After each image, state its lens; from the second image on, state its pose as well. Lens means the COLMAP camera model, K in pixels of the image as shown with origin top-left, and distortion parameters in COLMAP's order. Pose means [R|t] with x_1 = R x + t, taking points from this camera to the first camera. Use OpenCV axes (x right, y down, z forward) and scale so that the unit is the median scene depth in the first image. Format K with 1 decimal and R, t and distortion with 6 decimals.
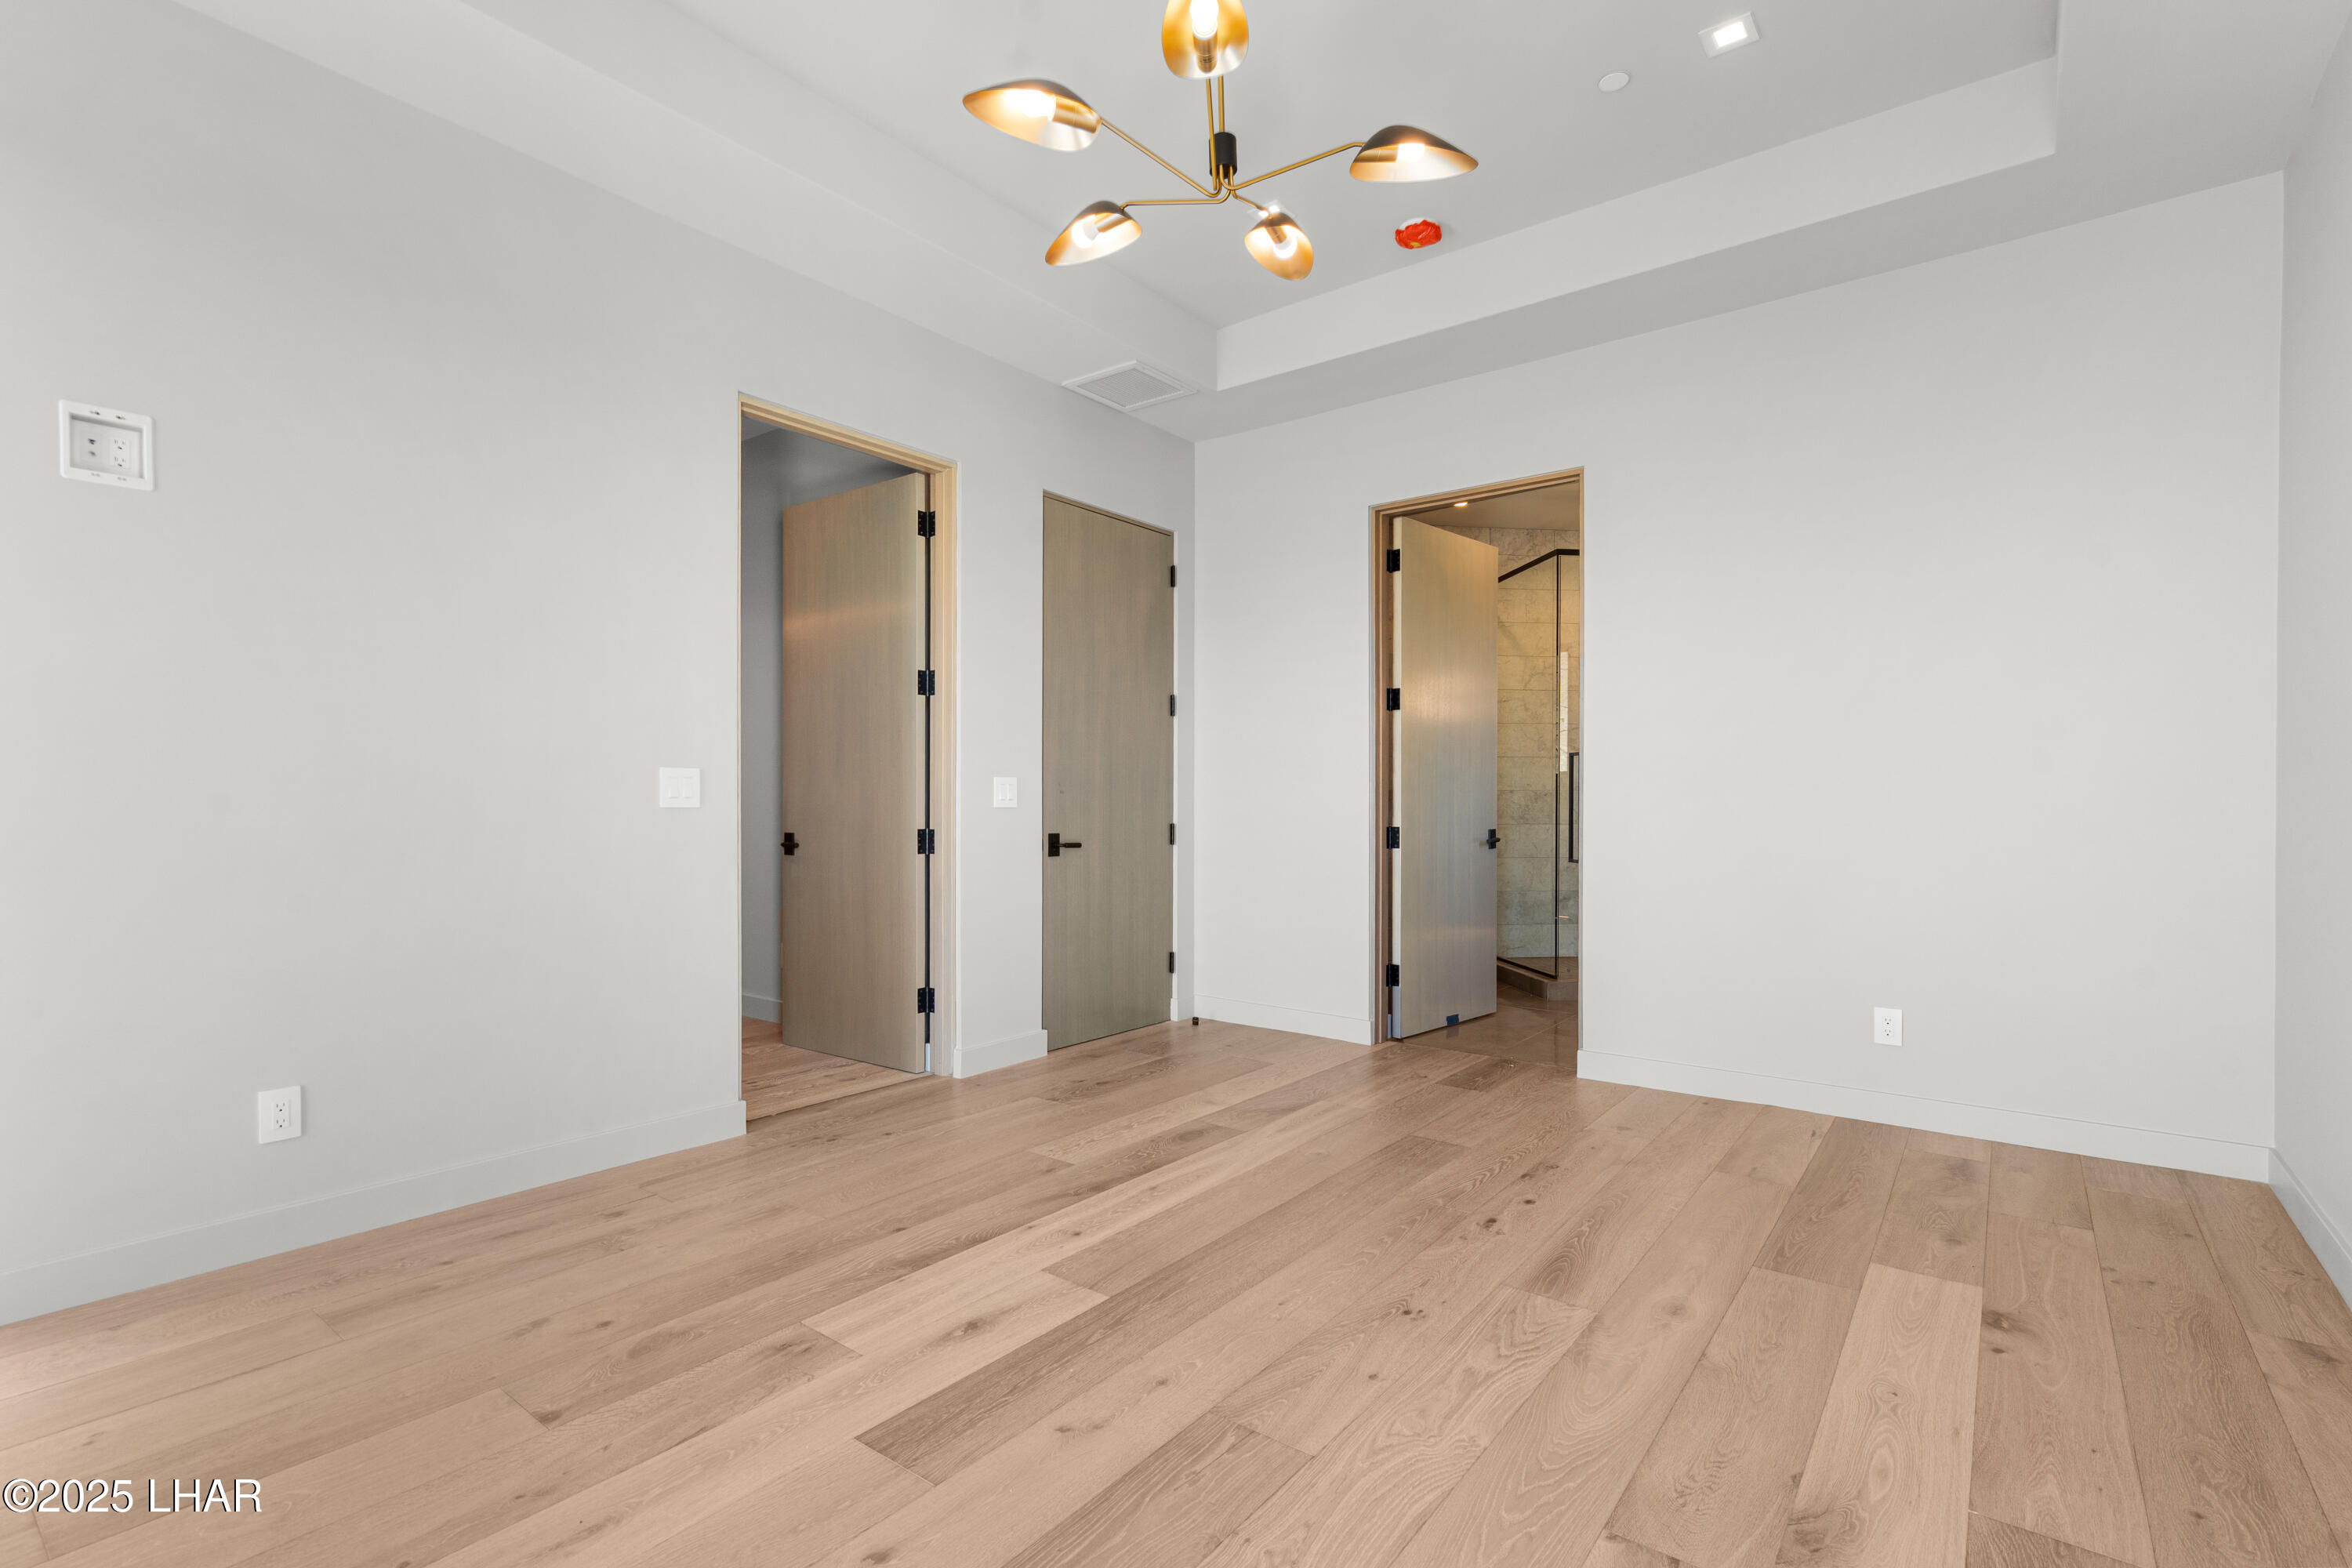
lens RADIAL K [[1084.4, 0, 1175.1], [0, 1084.4, 806.7], [0, 0, 1]] dist [-0.007414, 0.000687]
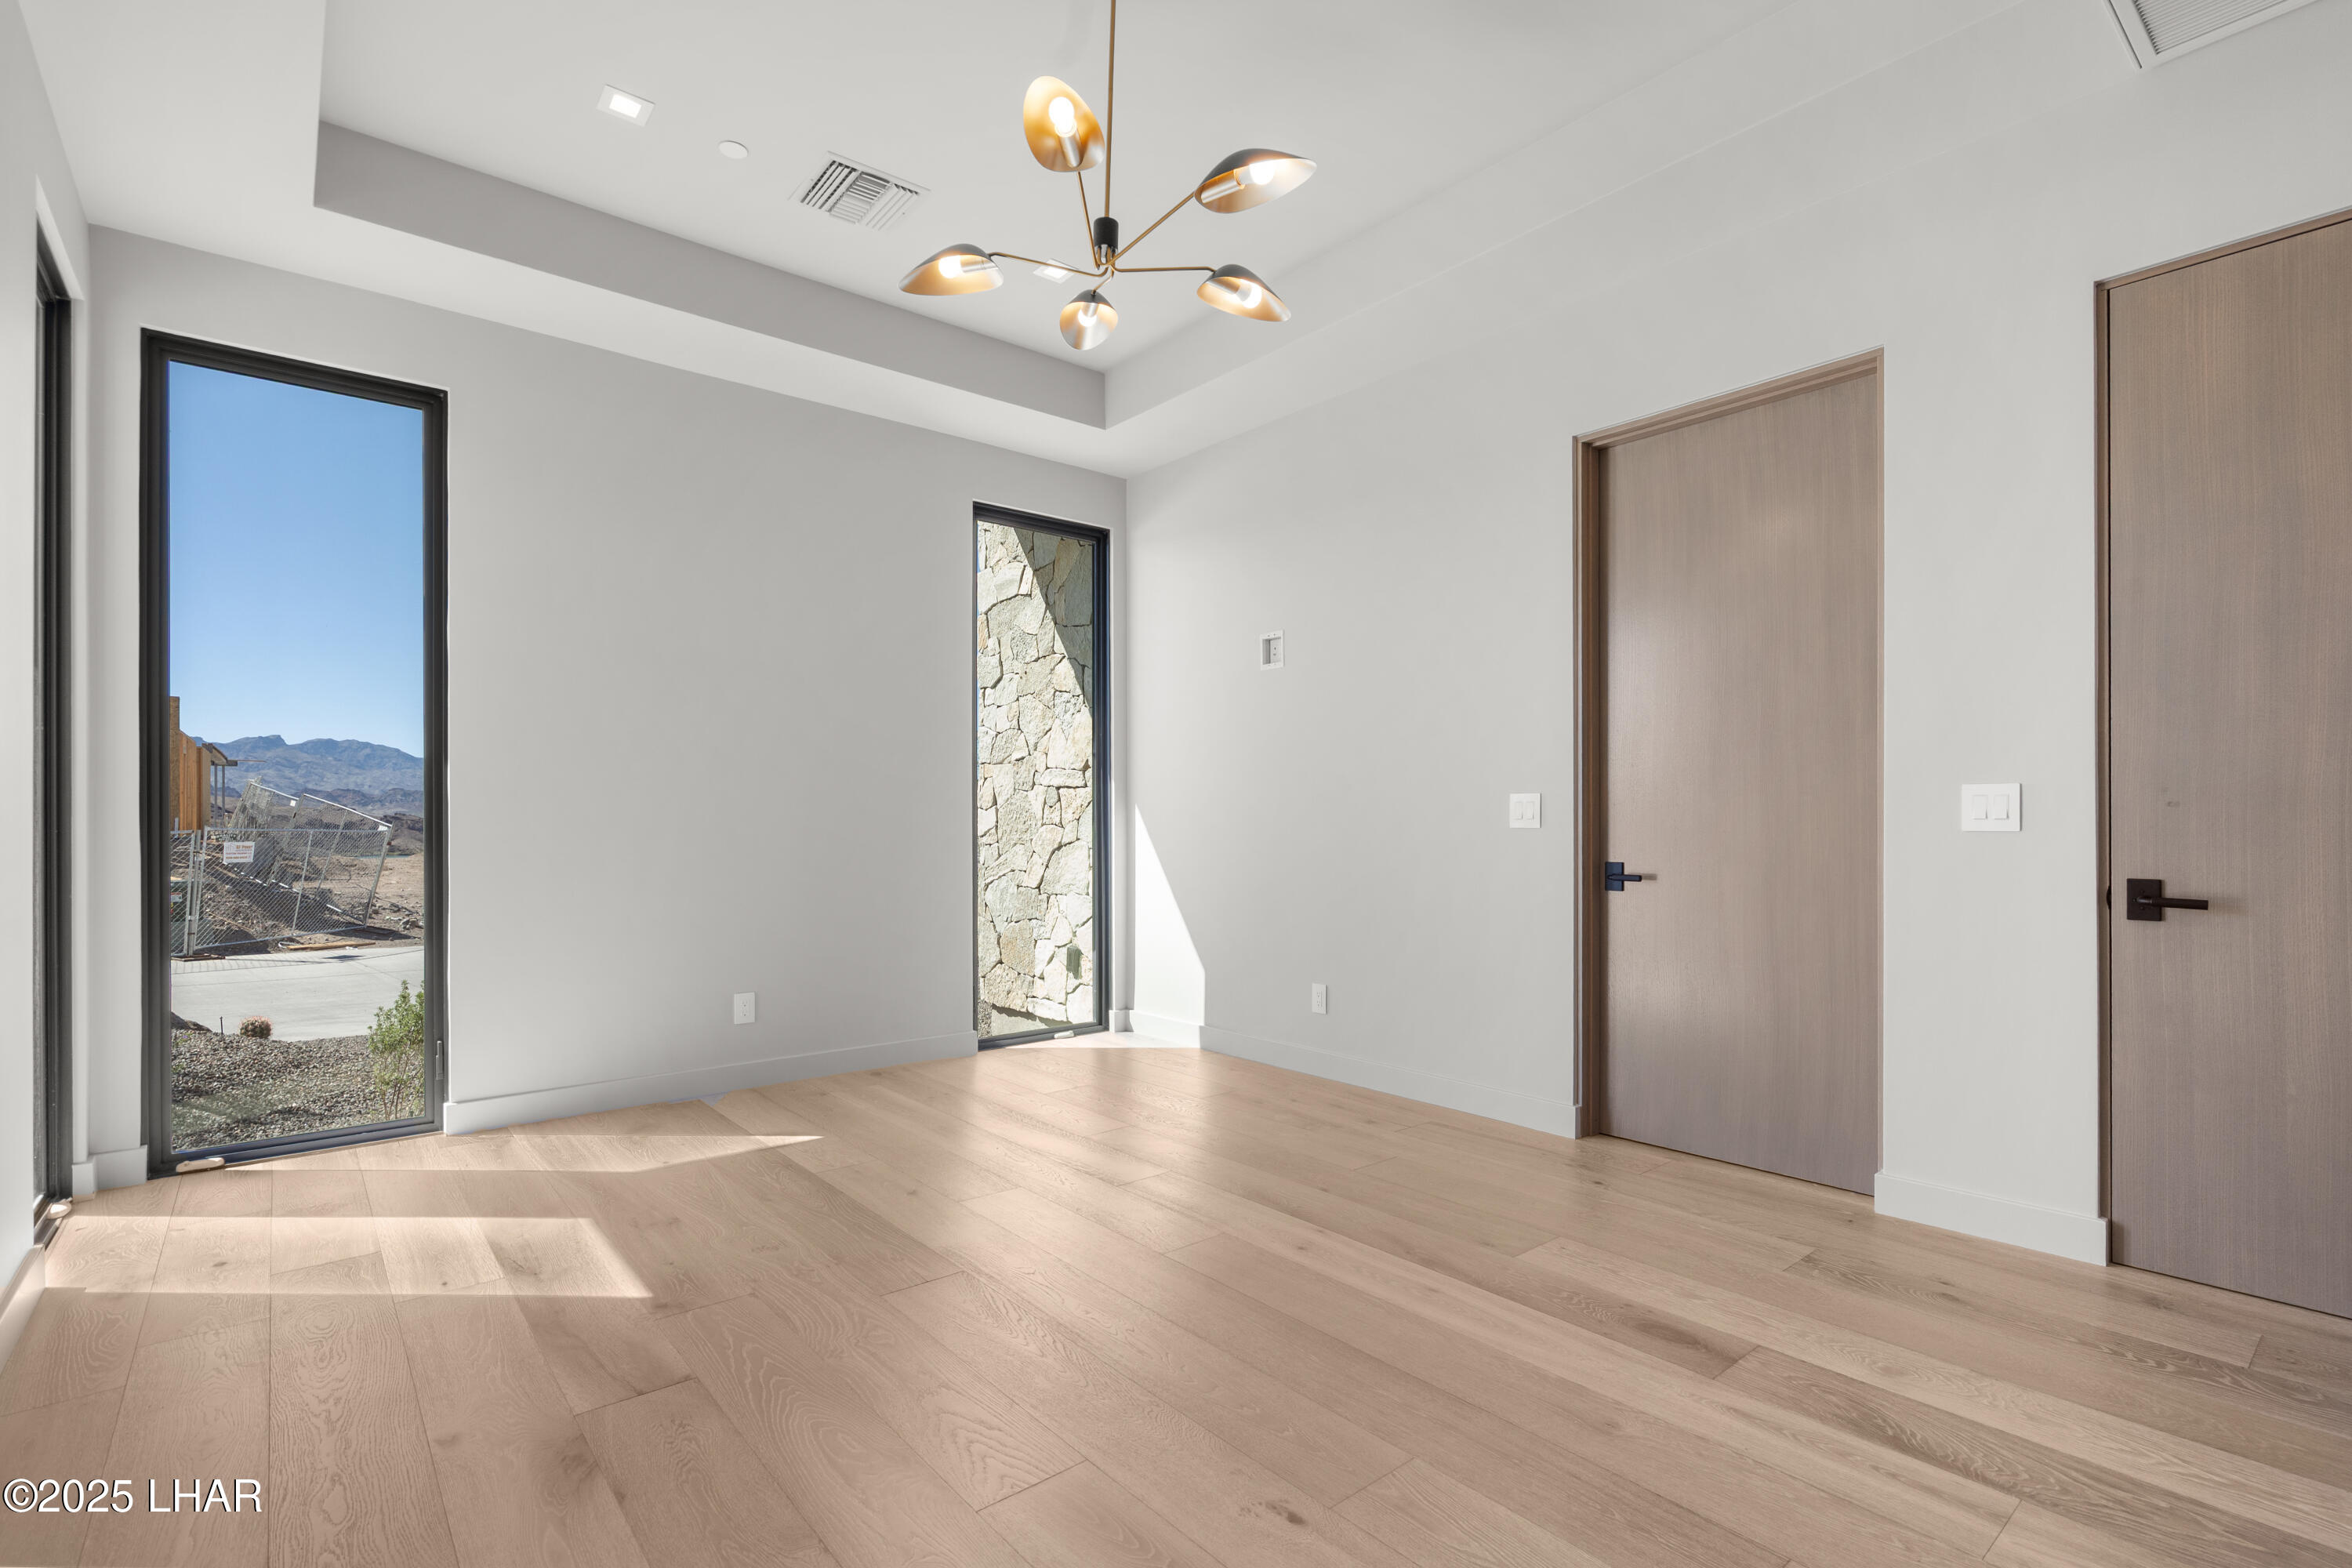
lens RADIAL K [[1084.4, 0, 1175.1], [0, 1084.4, 806.7], [0, 0, 1]] dist [-0.007414, 0.000687]
pose [[-0.216754, -0.015184, -0.976108, 0.834173], [-0.004210, 0.999884, -0.014619, -0.003569], [0.976217, 0.000940, -0.216793, 0.987533]]
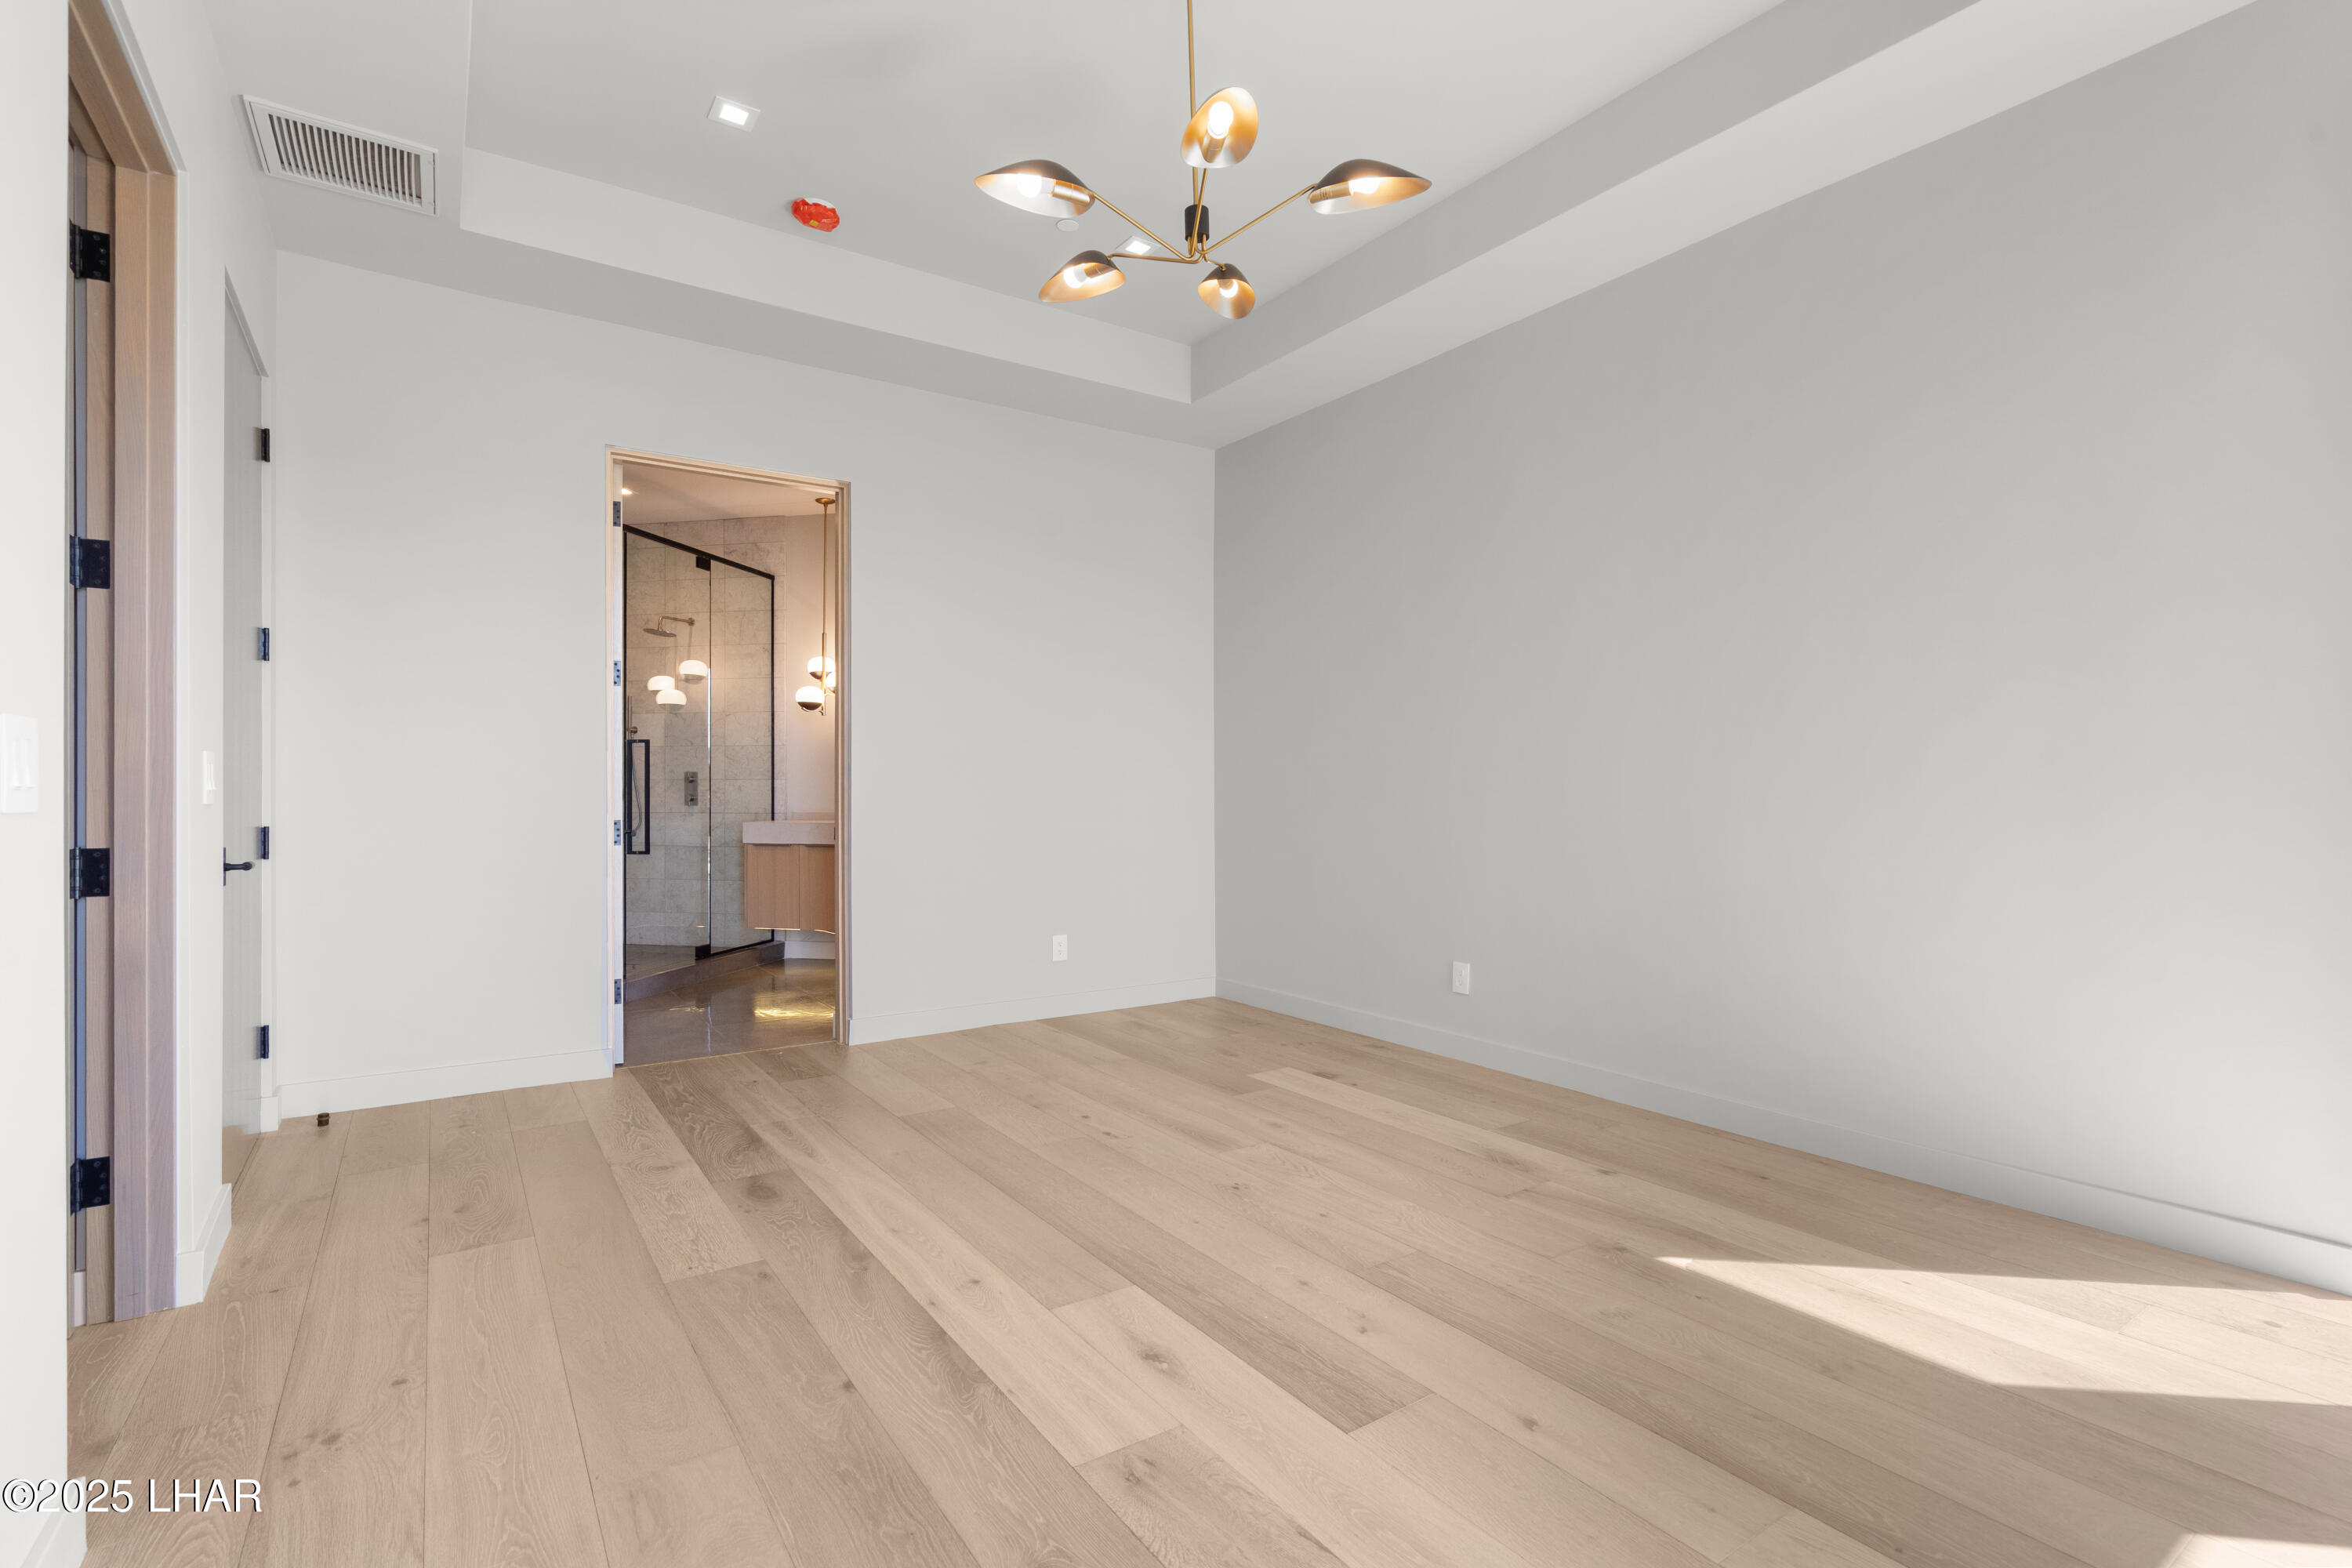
lens RADIAL K [[1085.5, 0, 1155.4], [0, 1085.5, 782.6], [0, 0, 1]] dist [-0.002026, 0.000905]
pose [[0.316368, 0.002543, 0.948633, -0.792598], [0.007854, 0.999955, -0.005300, -0.006258], [-0.948604, 0.009128, 0.316334, 0.516393]]
